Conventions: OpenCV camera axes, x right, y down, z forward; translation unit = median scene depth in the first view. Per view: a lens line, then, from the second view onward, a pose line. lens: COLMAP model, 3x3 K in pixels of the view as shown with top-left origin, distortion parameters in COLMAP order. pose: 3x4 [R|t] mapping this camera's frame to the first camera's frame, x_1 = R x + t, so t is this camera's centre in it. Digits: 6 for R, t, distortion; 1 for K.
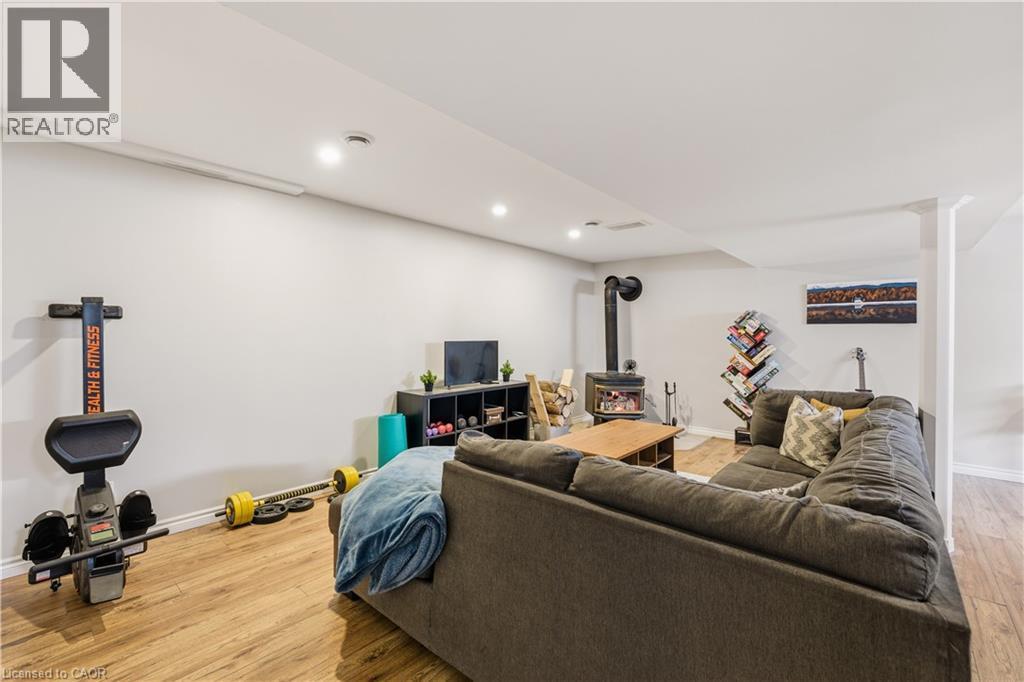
lens RADIAL K [[436.0, 0, 512.4], [0, 436.0, 338.7], [0, 0, 1]] dist [0.001529, 0.000181]
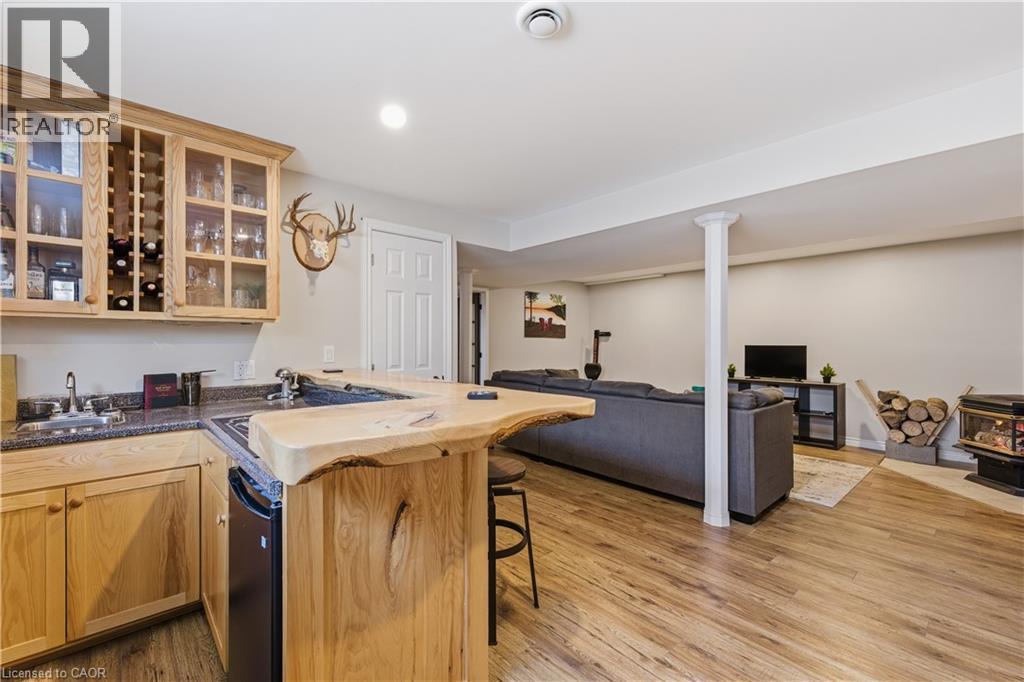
lens RADIAL K [[436.0, 0, 507.9], [0, 436.0, 344.2], [0, 0, 1]] dist [0.001529, 0.000181]
pose [[-0.127793, 0.000792, -0.991801, 1.114691], [-0.011253, 0.999934, 0.002249, 0.007032], [0.991737, 0.011448, -0.127776, 0.328749]]
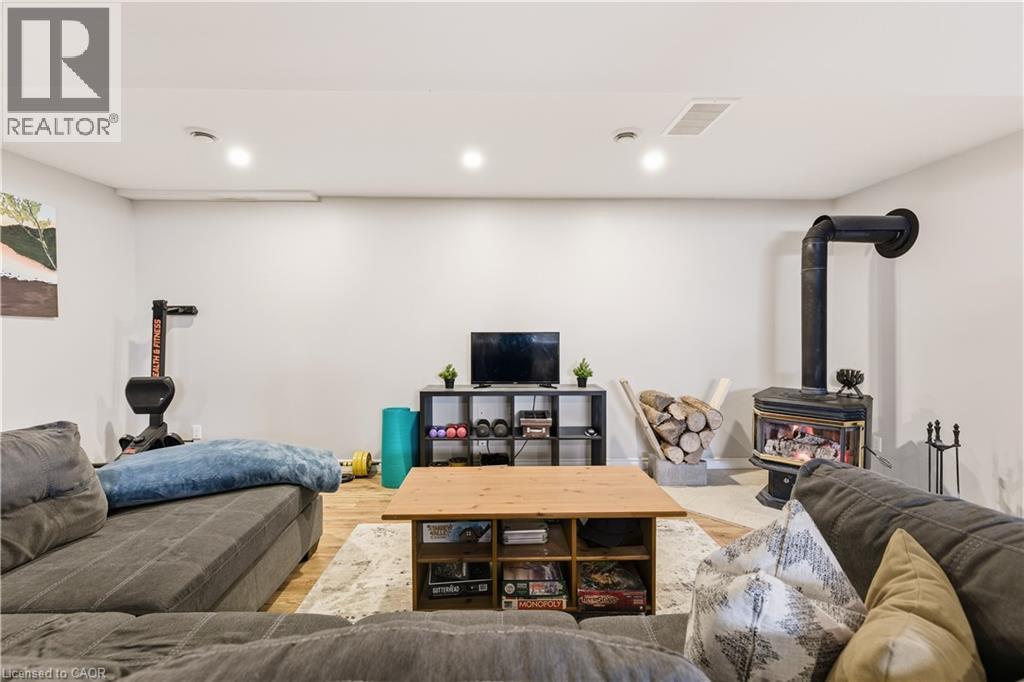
lens RADIAL K [[436.0, 0, 504.0], [0, 436.0, 348.1], [0, 0, 1]] dist [0.001529, 0.000181]
pose [[0.673881, 0.022003, -0.738512, 0.423229], [-0.003068, 0.999631, 0.026983, 0.011422], [0.738833, -0.015918, 0.673700, 0.380120]]
